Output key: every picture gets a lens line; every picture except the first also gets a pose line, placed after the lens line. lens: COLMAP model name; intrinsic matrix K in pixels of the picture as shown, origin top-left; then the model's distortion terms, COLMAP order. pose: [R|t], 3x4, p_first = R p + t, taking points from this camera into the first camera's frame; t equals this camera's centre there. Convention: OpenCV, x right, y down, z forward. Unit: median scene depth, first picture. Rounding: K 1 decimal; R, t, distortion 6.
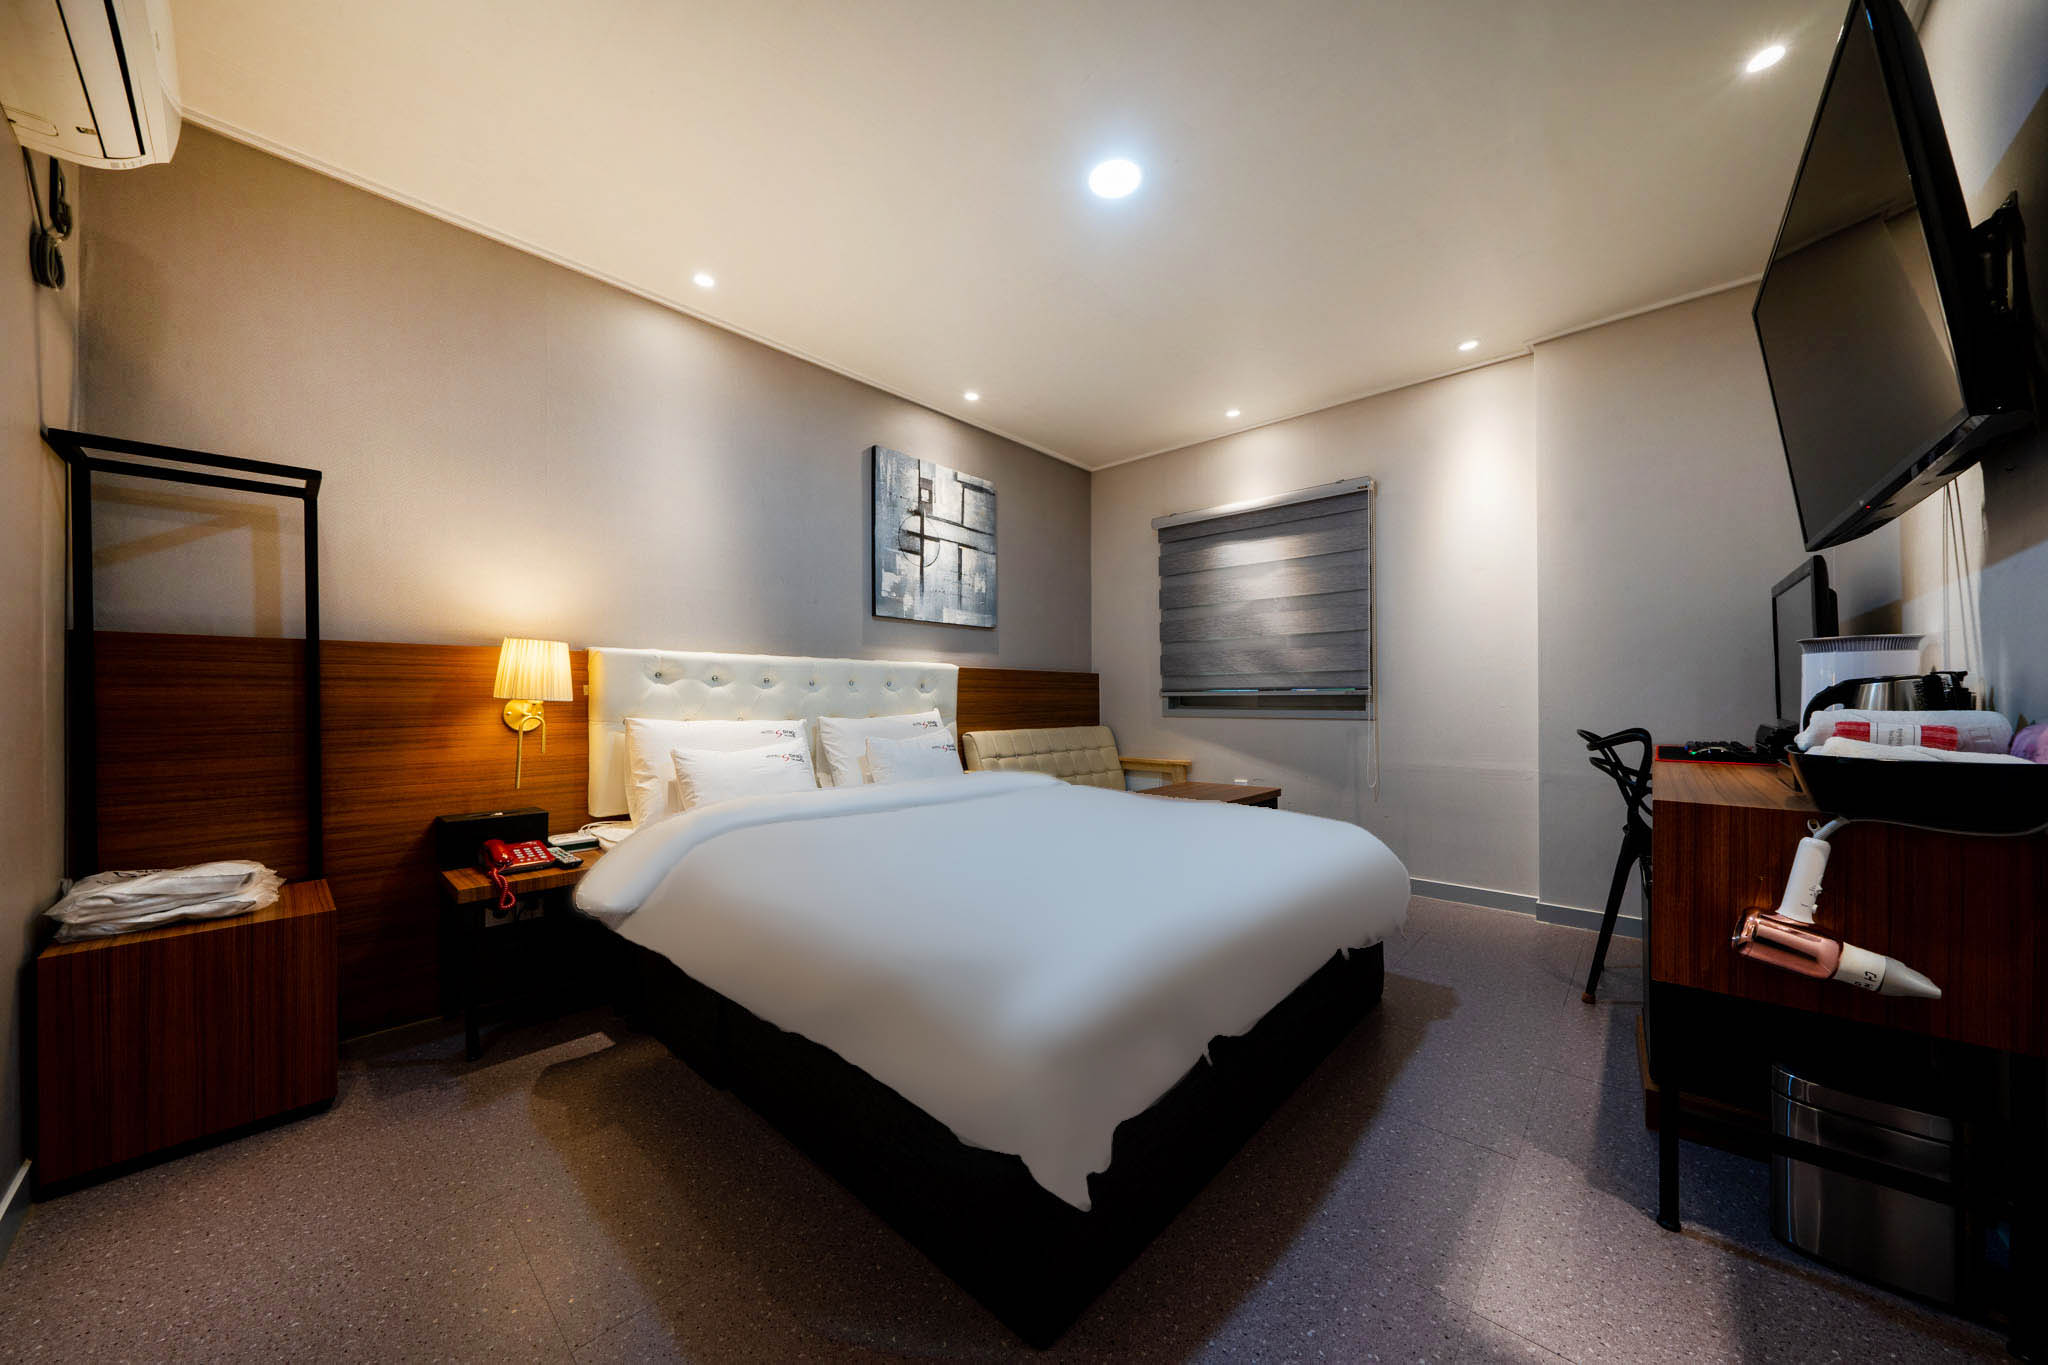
lens RADIAL K [[691.3, 0, 1027.5], [0, 691.3, 690.4], [0, 0, 1]] dist [-0.003397, -0.000117]
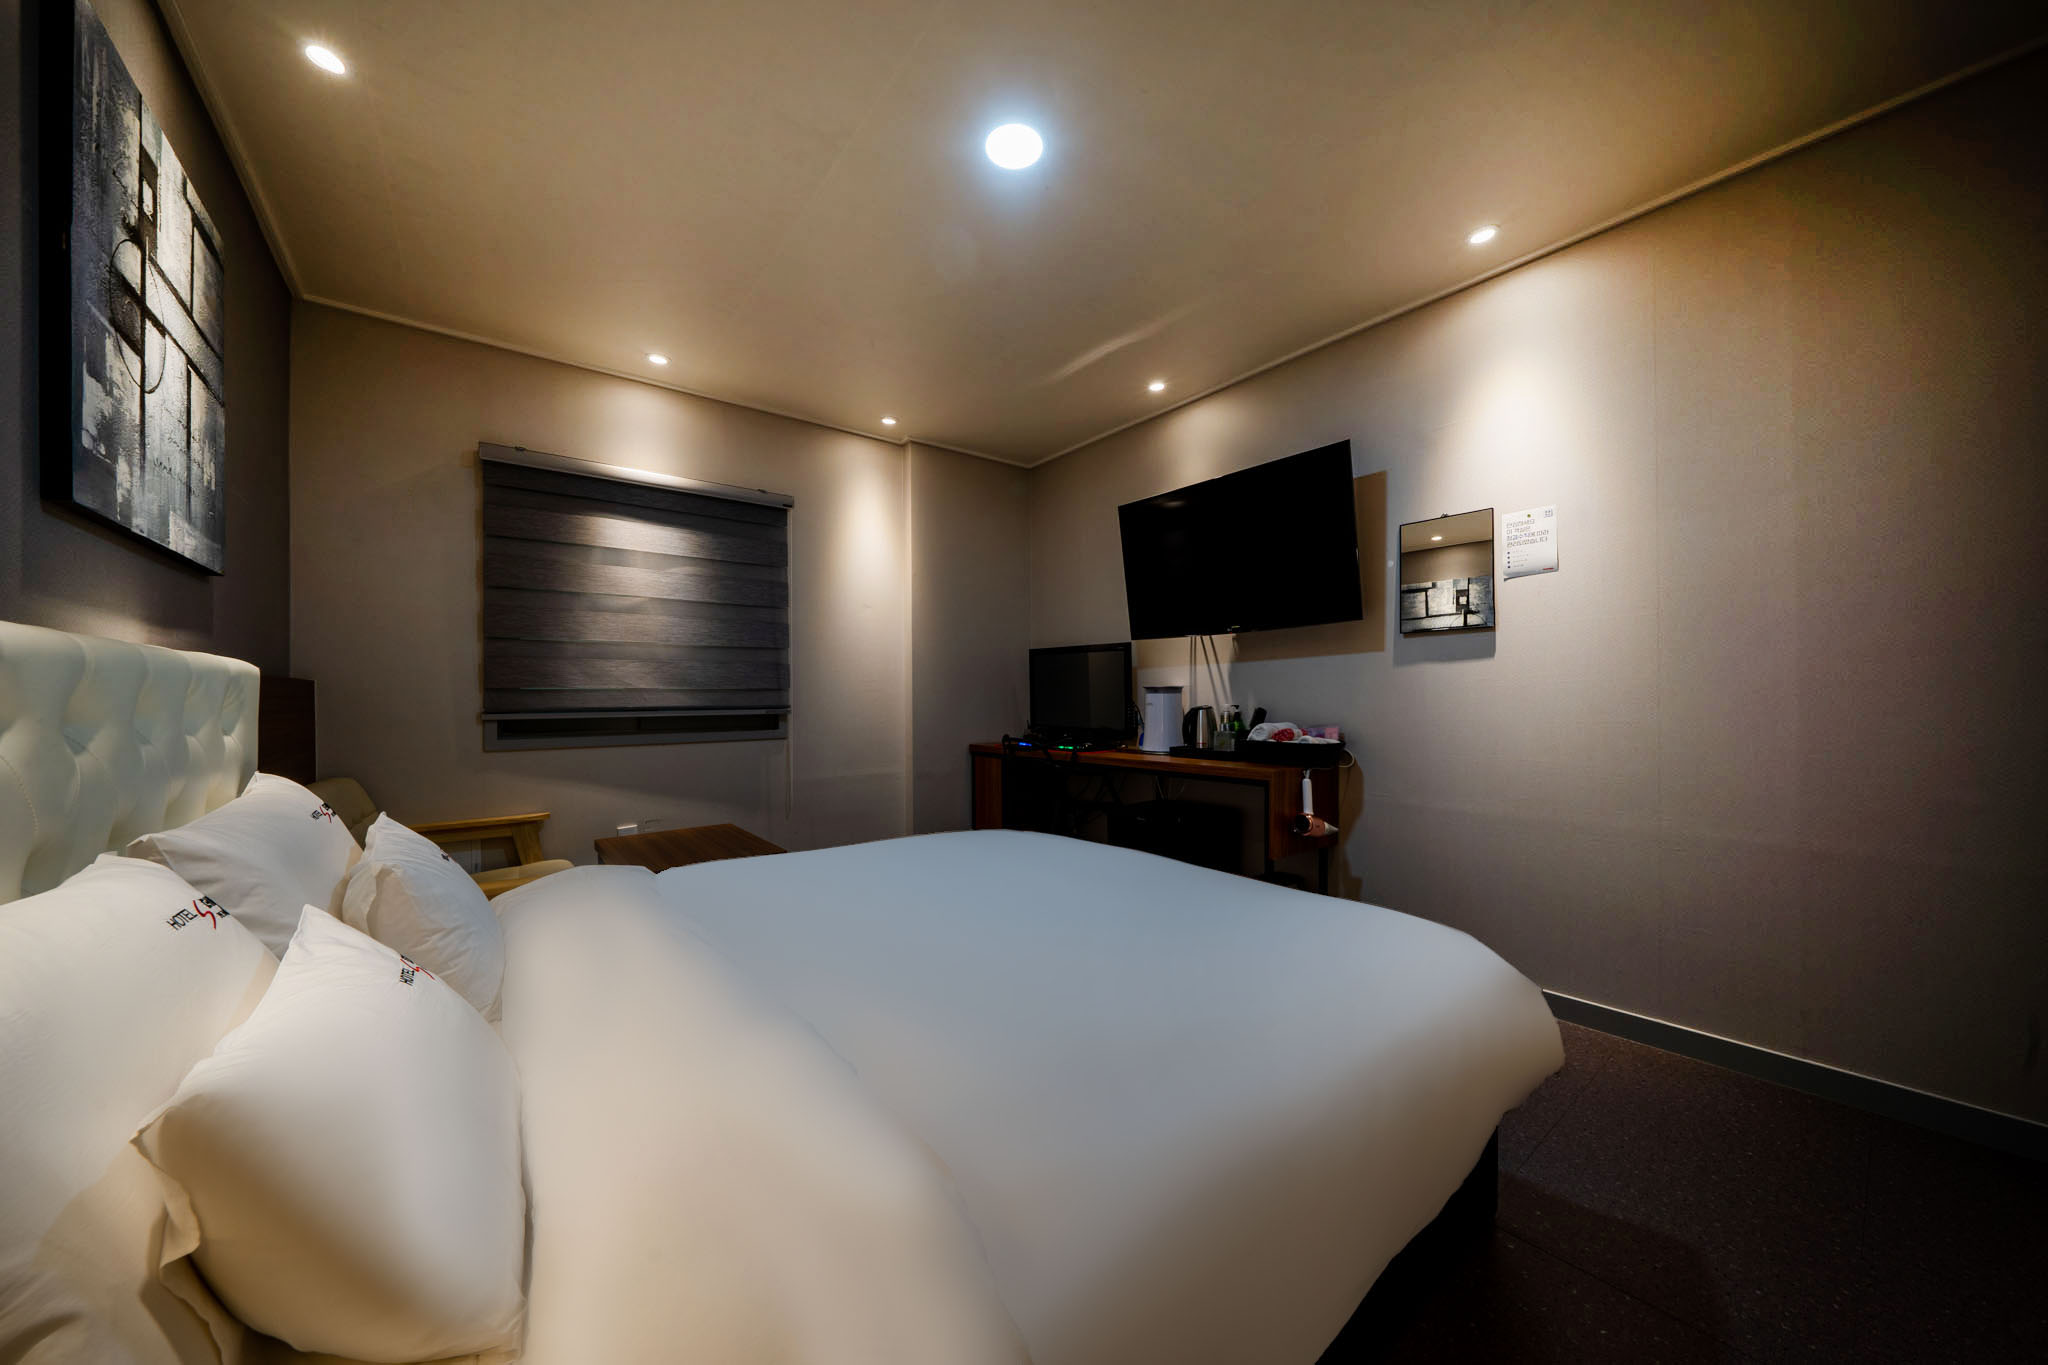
lens RADIAL K [[691.3, 0, 1034.2], [0, 691.3, 683.4], [0, 0, 1]] dist [-0.003397, -0.000117]
pose [[0.156512, 0.020042, 0.987473, -0.397586], [-0.003503, 0.999799, -0.019737, -0.017215], [-0.987670, -0.000371, 0.156551, 0.440356]]
